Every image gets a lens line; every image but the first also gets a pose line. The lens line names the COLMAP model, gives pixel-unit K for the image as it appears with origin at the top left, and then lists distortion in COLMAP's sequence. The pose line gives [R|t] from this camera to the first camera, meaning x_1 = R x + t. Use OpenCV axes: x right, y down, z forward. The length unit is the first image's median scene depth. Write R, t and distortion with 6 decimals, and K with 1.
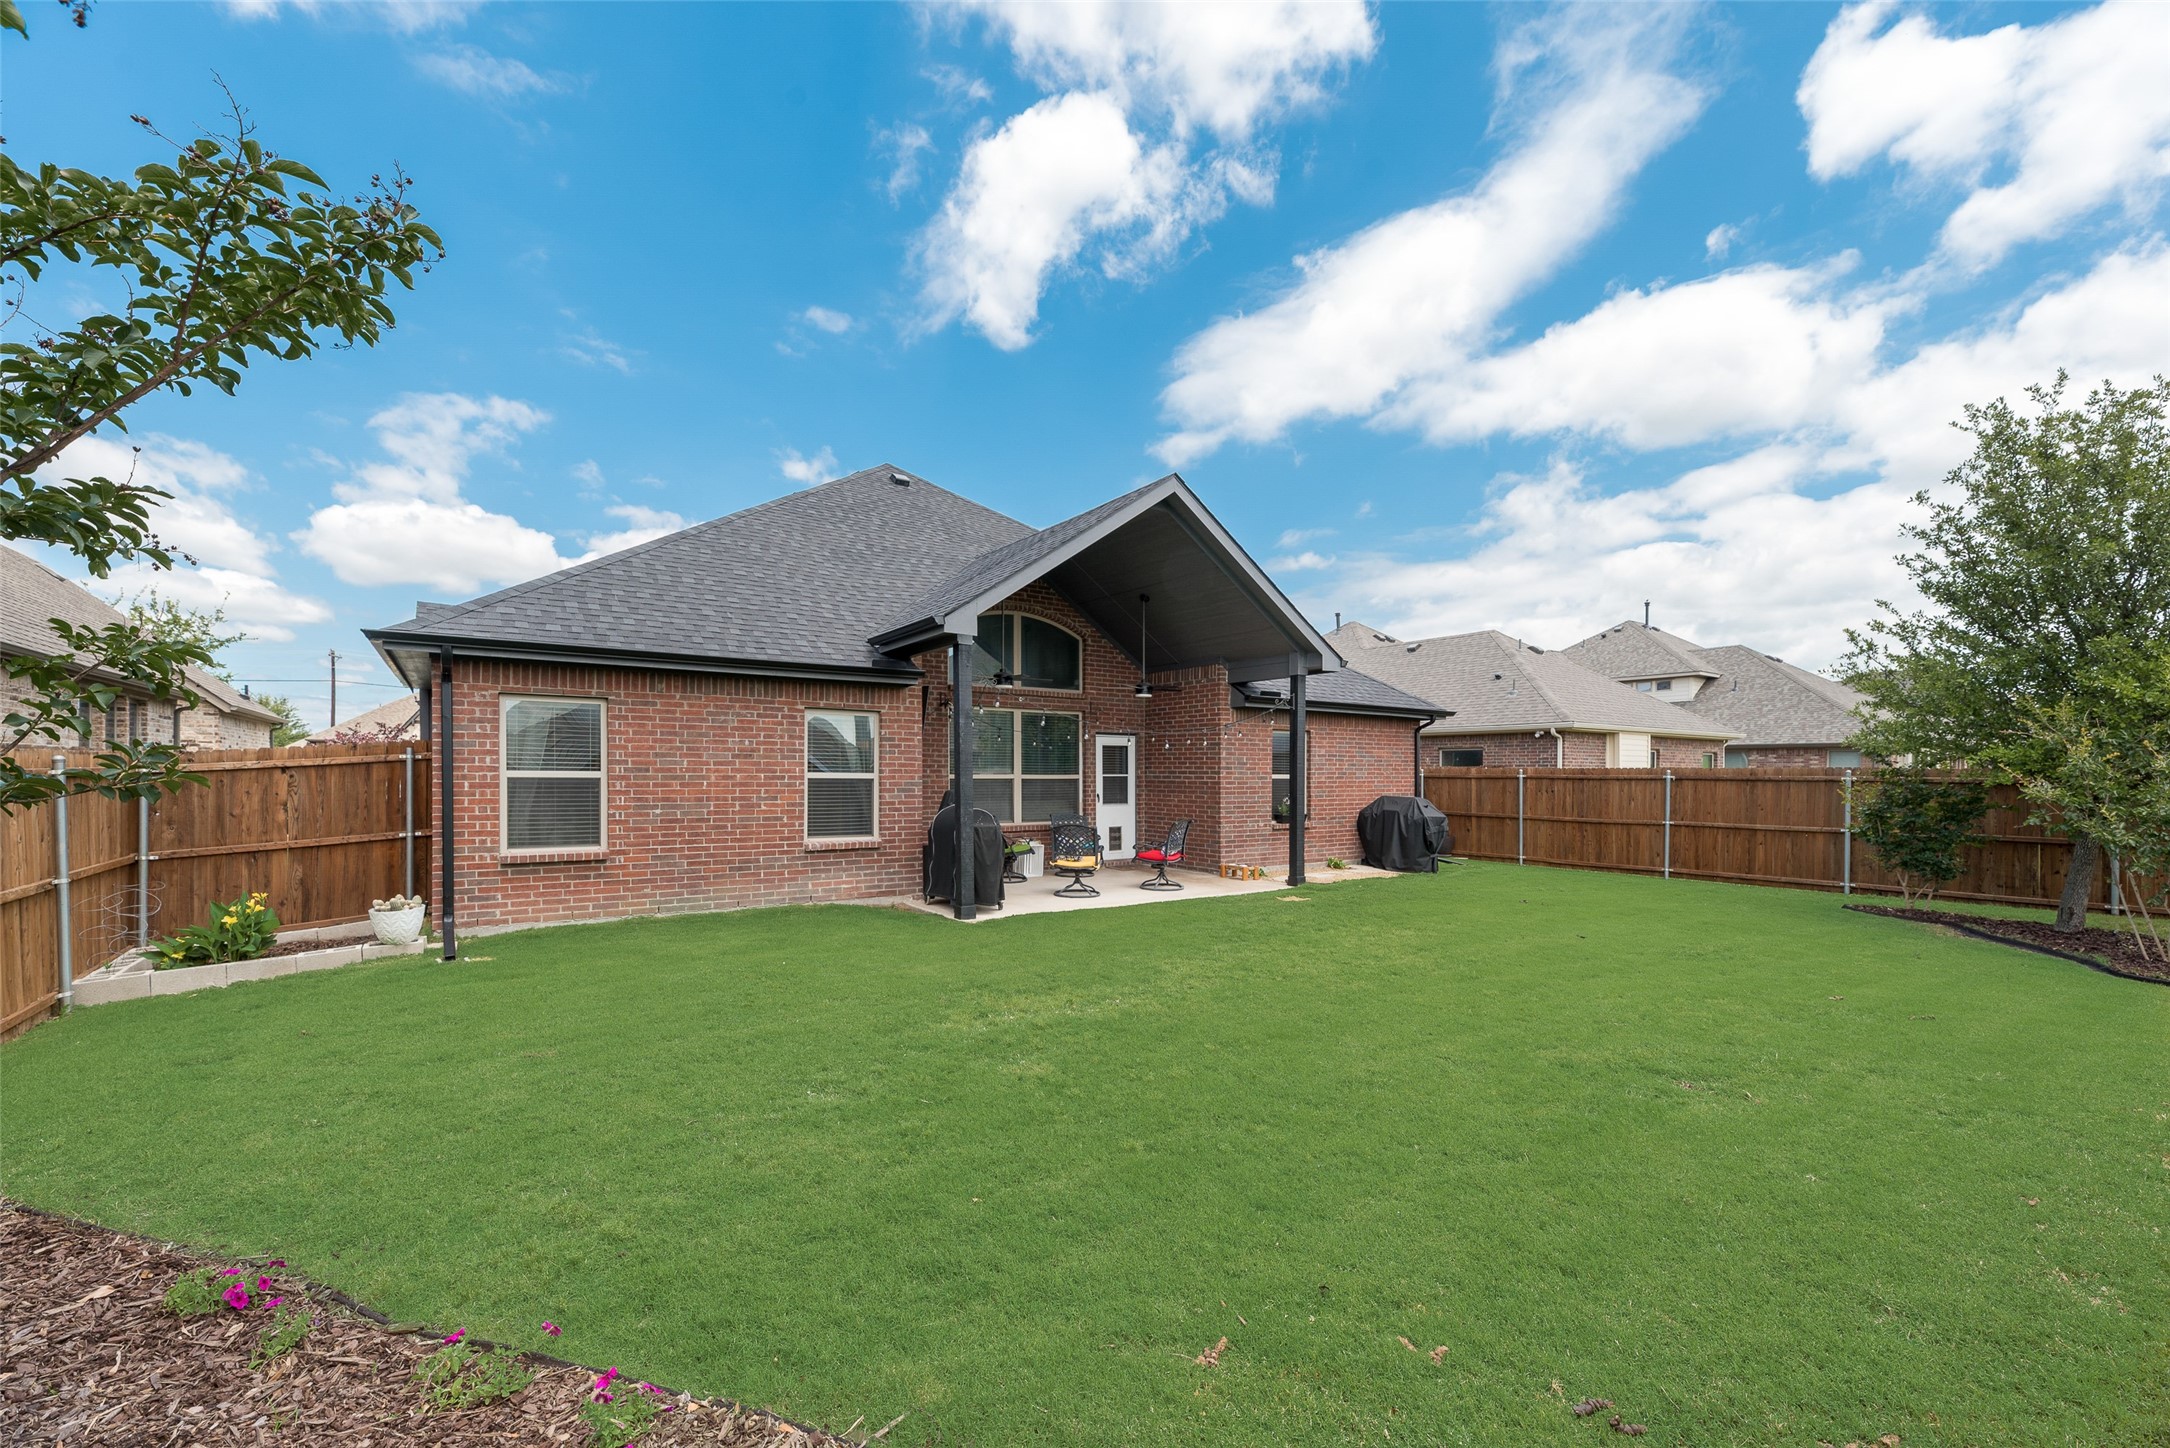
lens RADIAL K [[895.5, 0, 1075.3], [0, 895.5, 764.5], [0, 0, 1]] dist [0.002887, -0.000013]
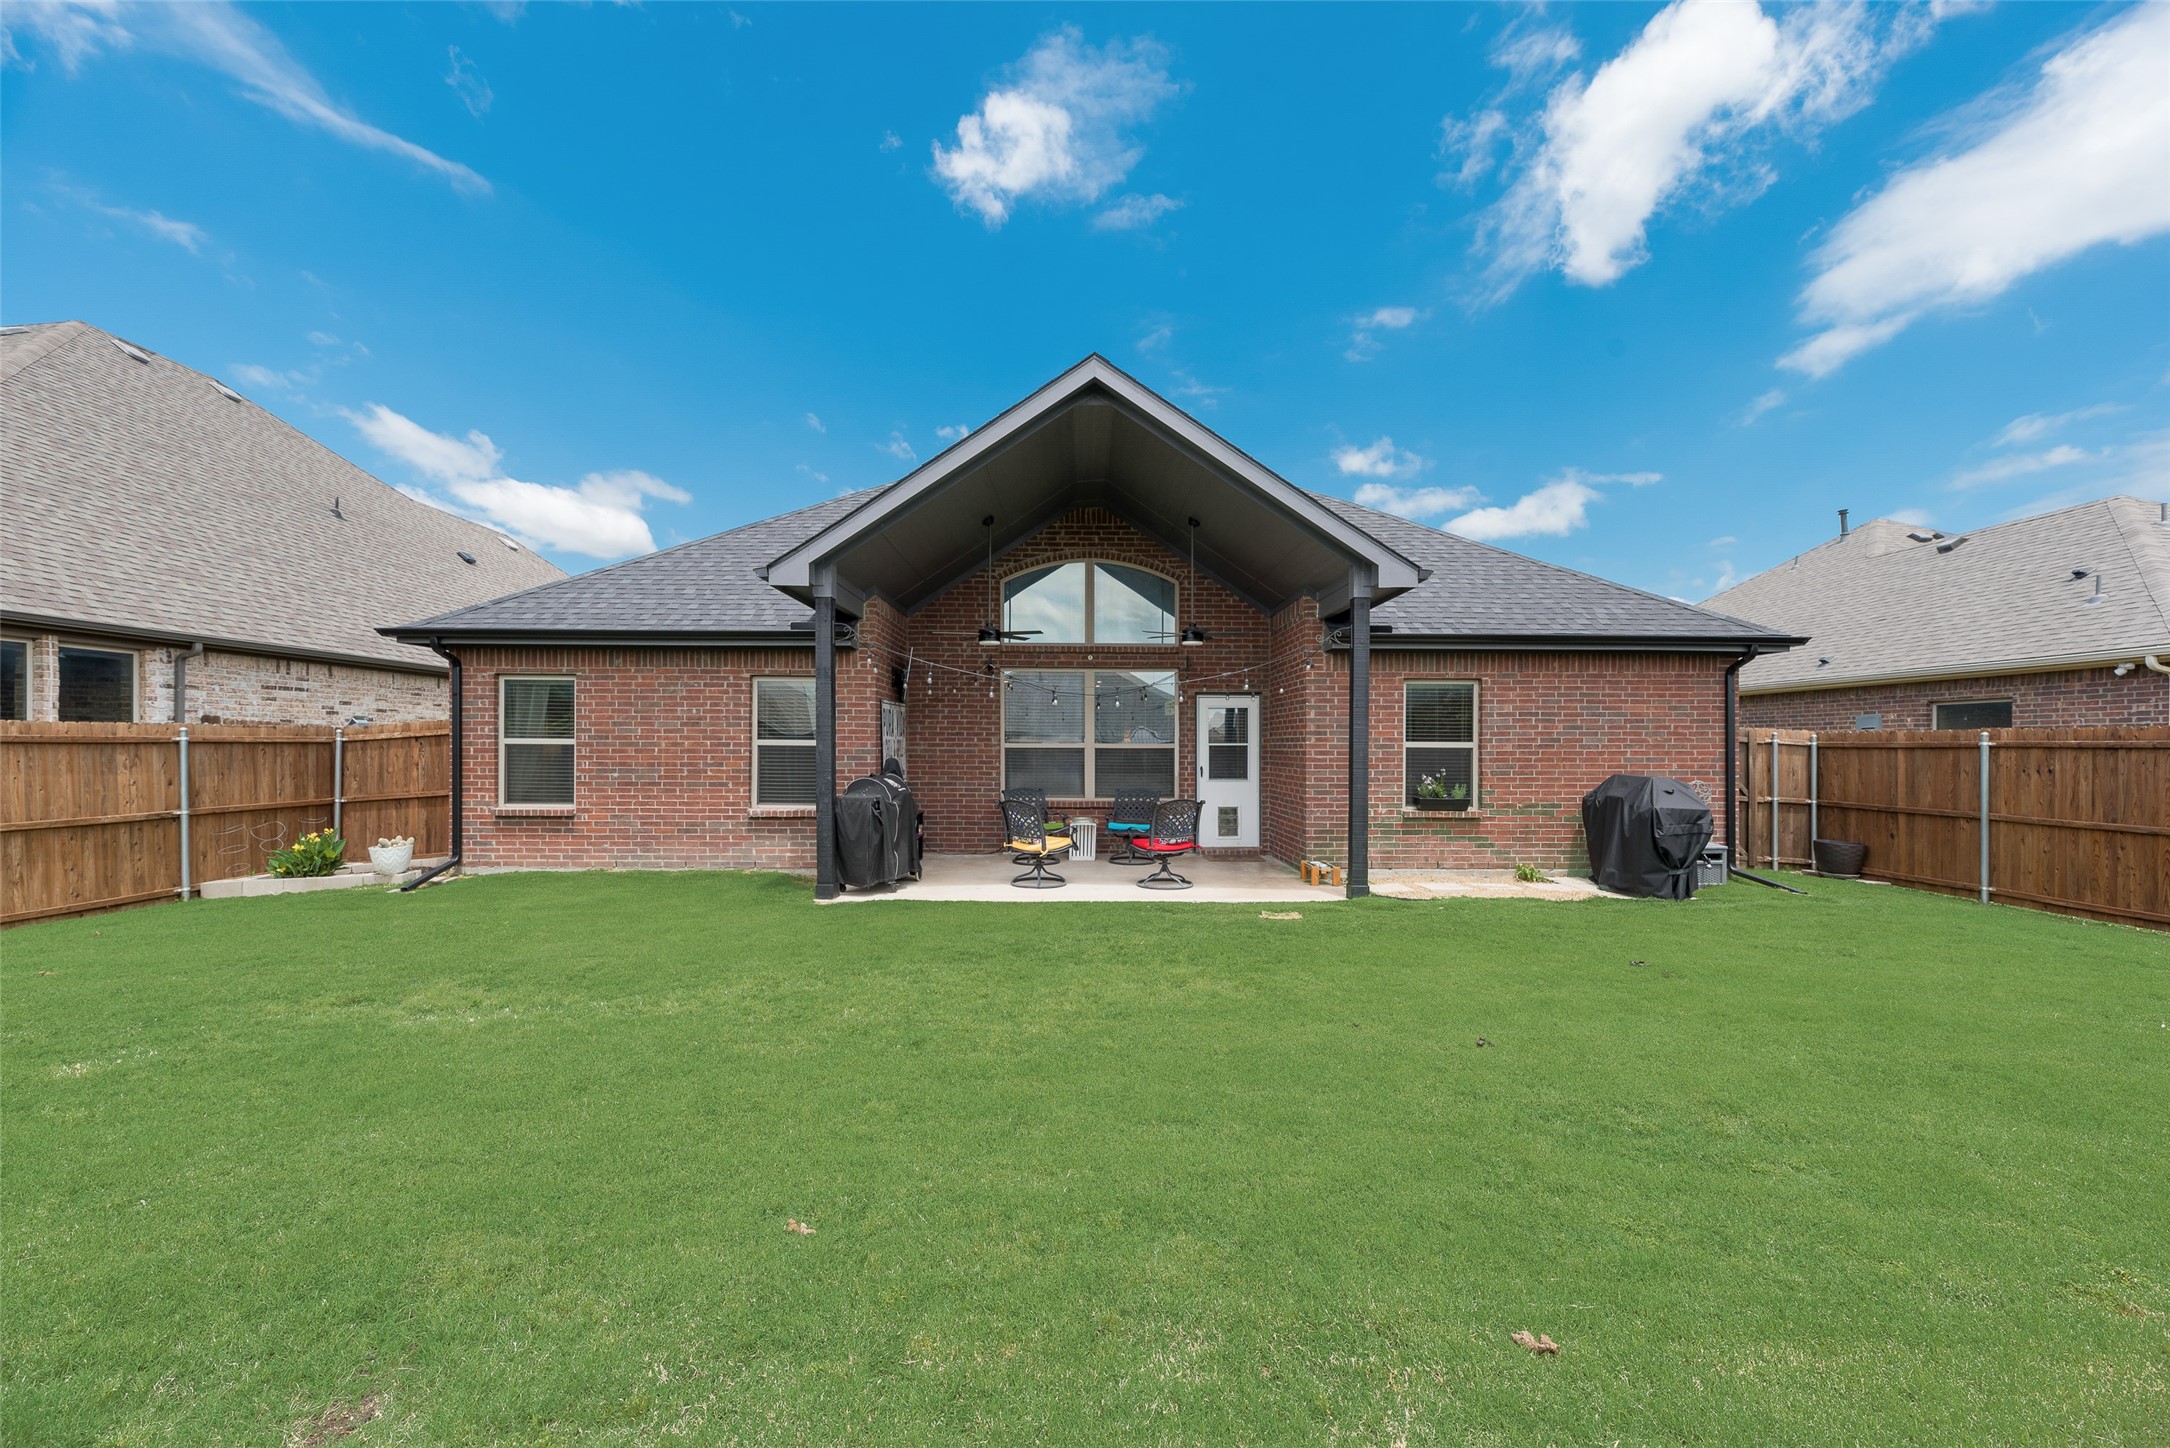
lens RADIAL K [[866.2, 0, 1091.4], [0, 866.2, 727.2], [0, 0, 1]] dist [0.002036, 0.000386]
pose [[0.831386, -0.015477, -0.555480, 0.400290], [0.006147, 0.999807, -0.018656, 0.011176], [0.555662, 0.012096, 0.831321, 0.283712]]
